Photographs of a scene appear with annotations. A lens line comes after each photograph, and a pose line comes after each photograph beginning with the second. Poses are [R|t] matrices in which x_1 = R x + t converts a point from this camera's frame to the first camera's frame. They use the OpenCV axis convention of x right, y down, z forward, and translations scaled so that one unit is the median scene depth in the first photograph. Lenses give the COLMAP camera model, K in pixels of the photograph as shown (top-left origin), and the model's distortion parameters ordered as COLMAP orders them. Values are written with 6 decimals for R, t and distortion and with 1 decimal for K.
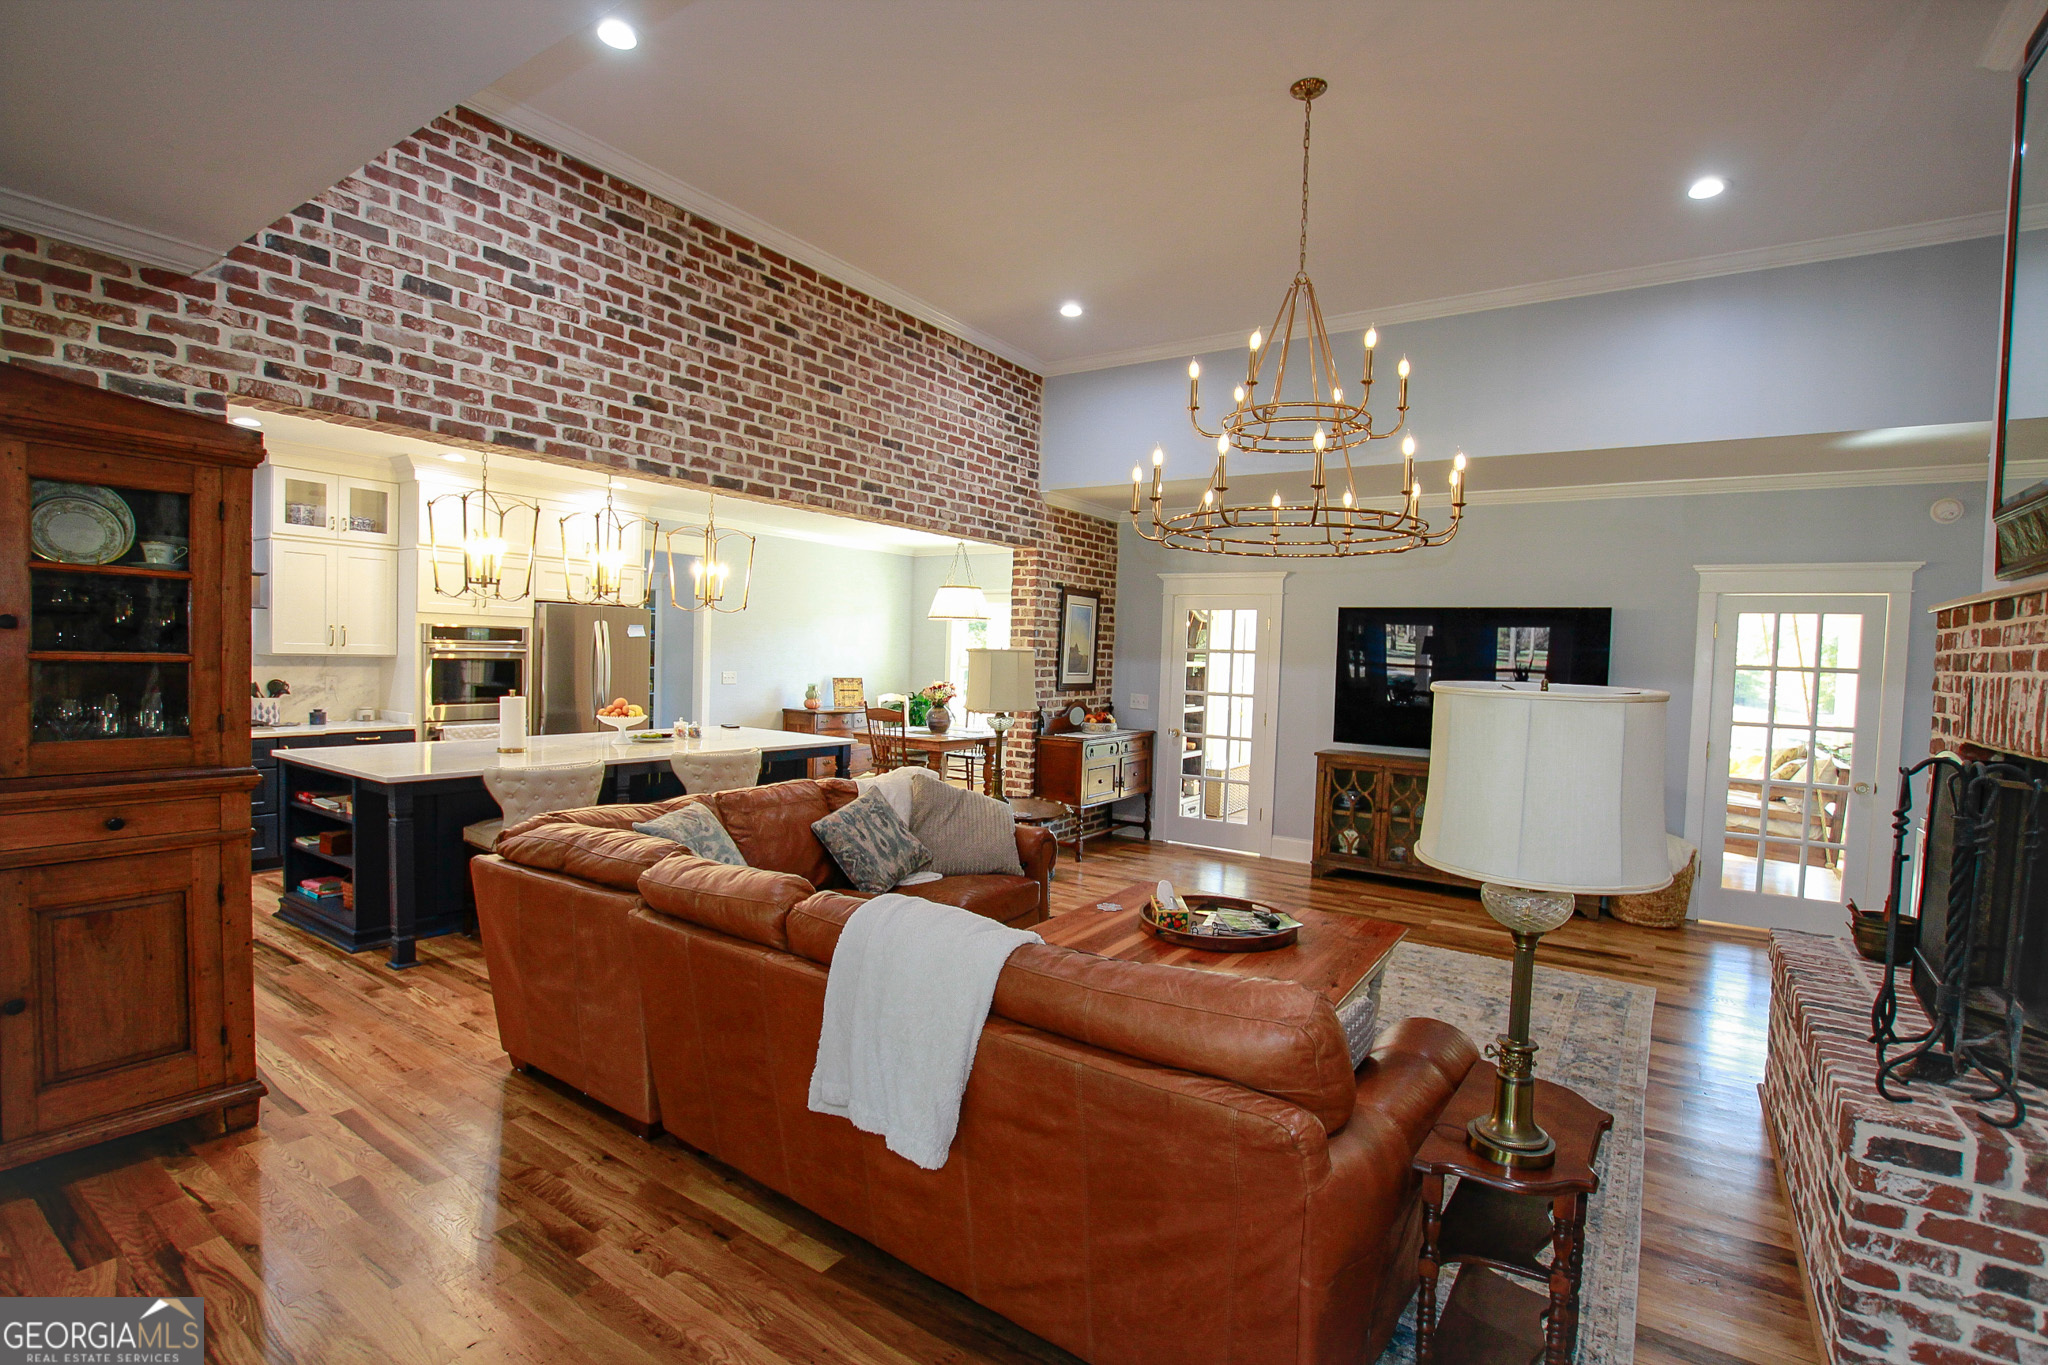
lens RADIAL K [[952.9, 0, 1025.2], [0, 952.9, 687.4], [0, 0, 1]] dist [-0.035398, 0.008365]
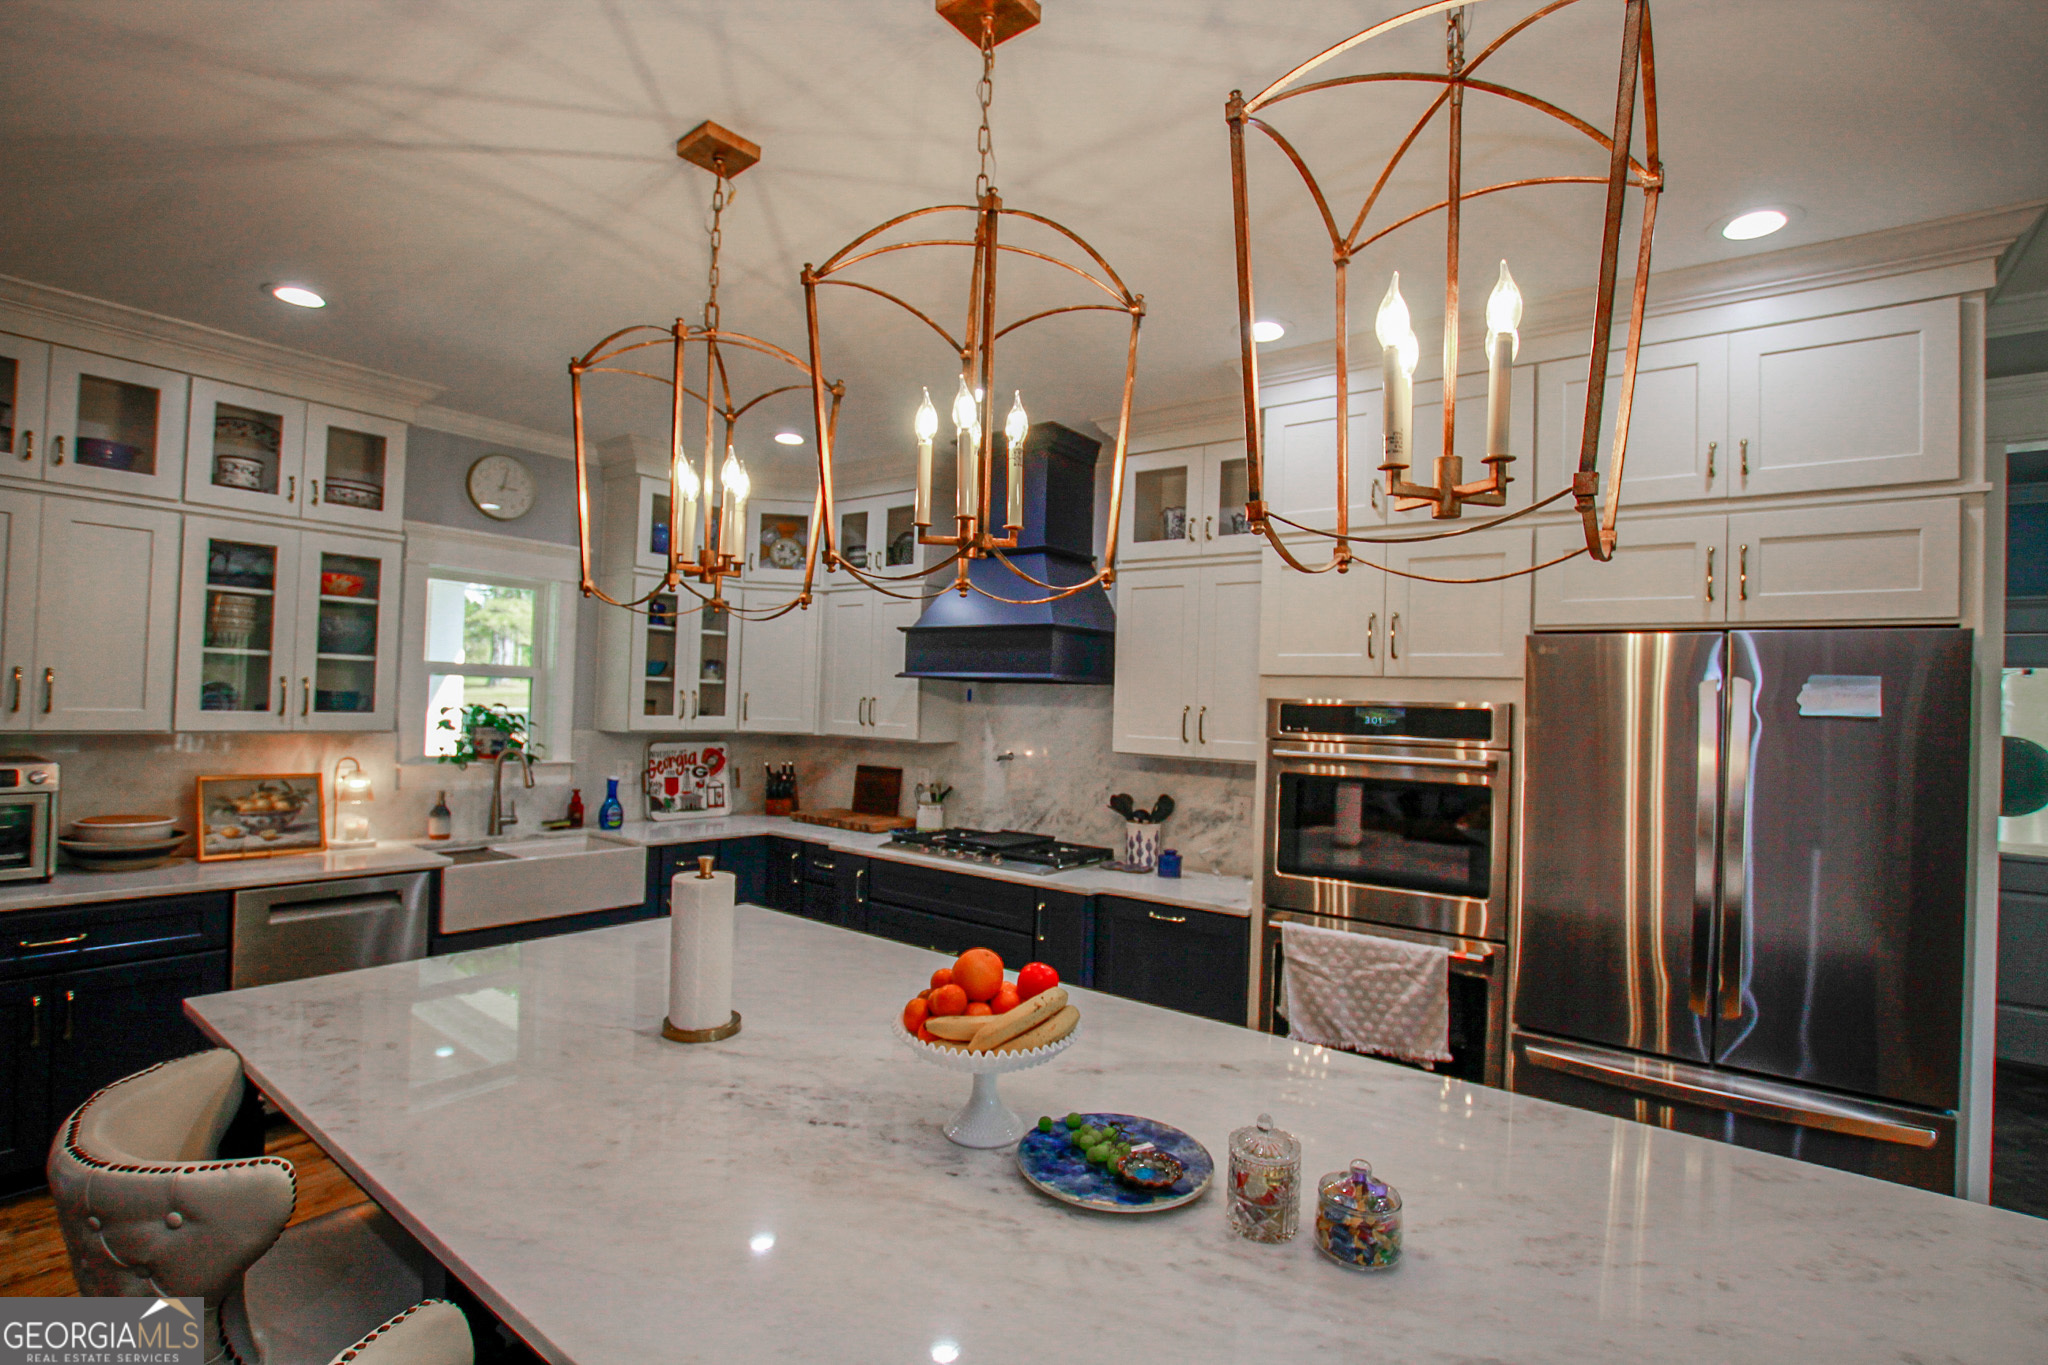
lens RADIAL K [[948.6, 0, 1023.6], [0, 948.6, 695.2], [0, 0, 1]] dist [-0.028402, 0.000300]
pose [[-0.056345, -0.043445, -0.997466, -0.167274], [-0.070755, 0.996715, -0.039416, -0.045993], [0.995901, 0.068355, -0.059234, 0.995817]]
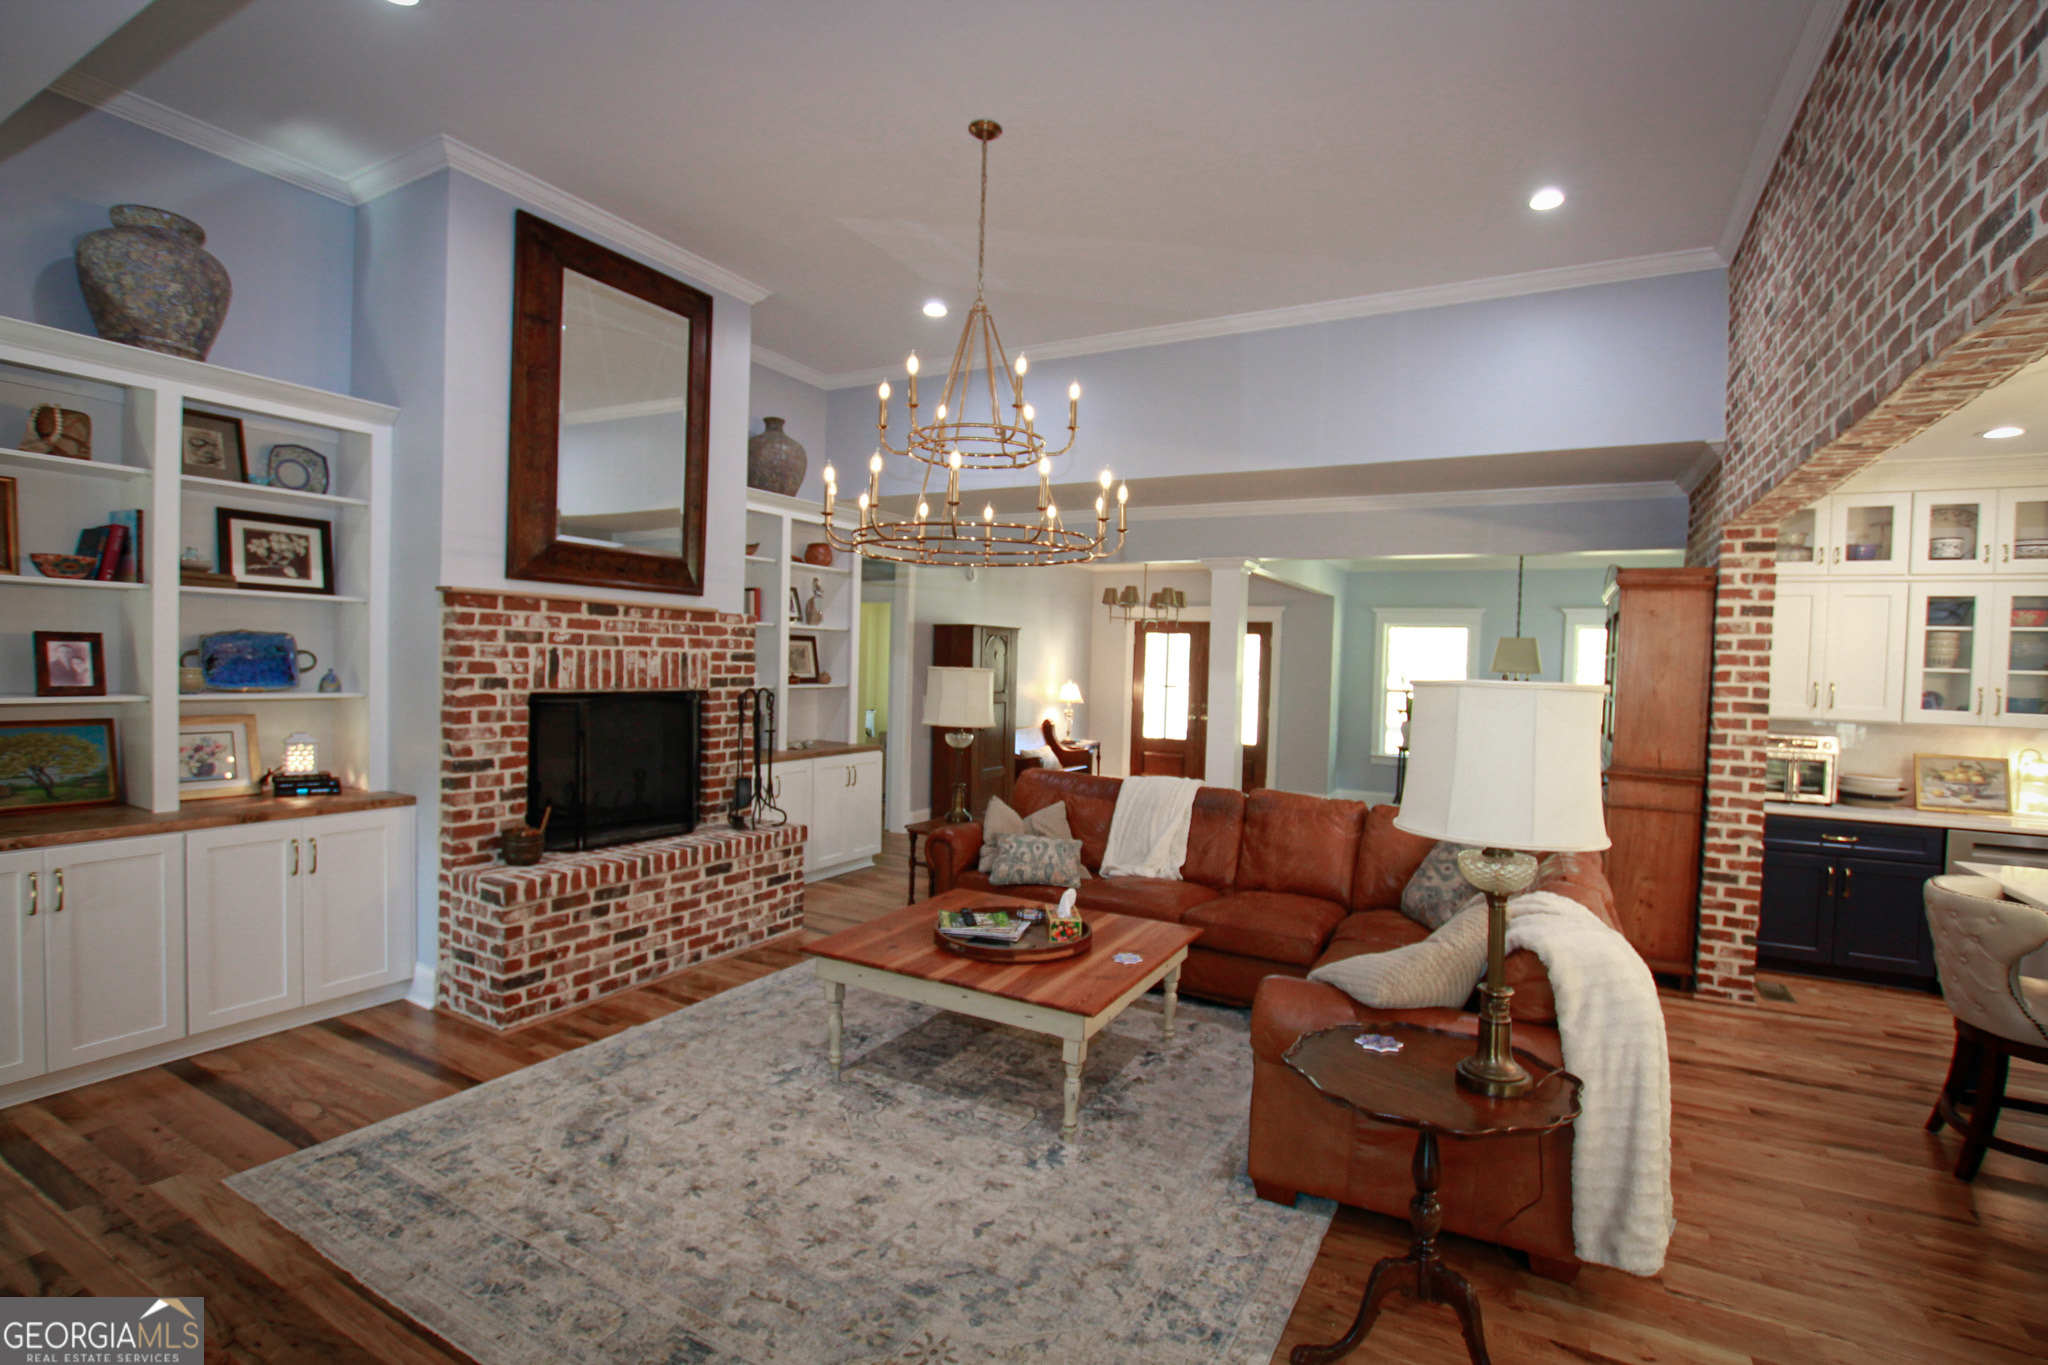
lens RADIAL K [[948.2, 0, 1025.3], [0, 948.2, 684.0], [0, 0, 1]] dist [-0.032605, 0.004077]
pose [[-0.993795, -0.059056, -0.094259, 0.186050], [-0.064824, 0.996130, 0.059360, -0.044383], [0.090389, 0.065101, -0.993776, 1.224737]]
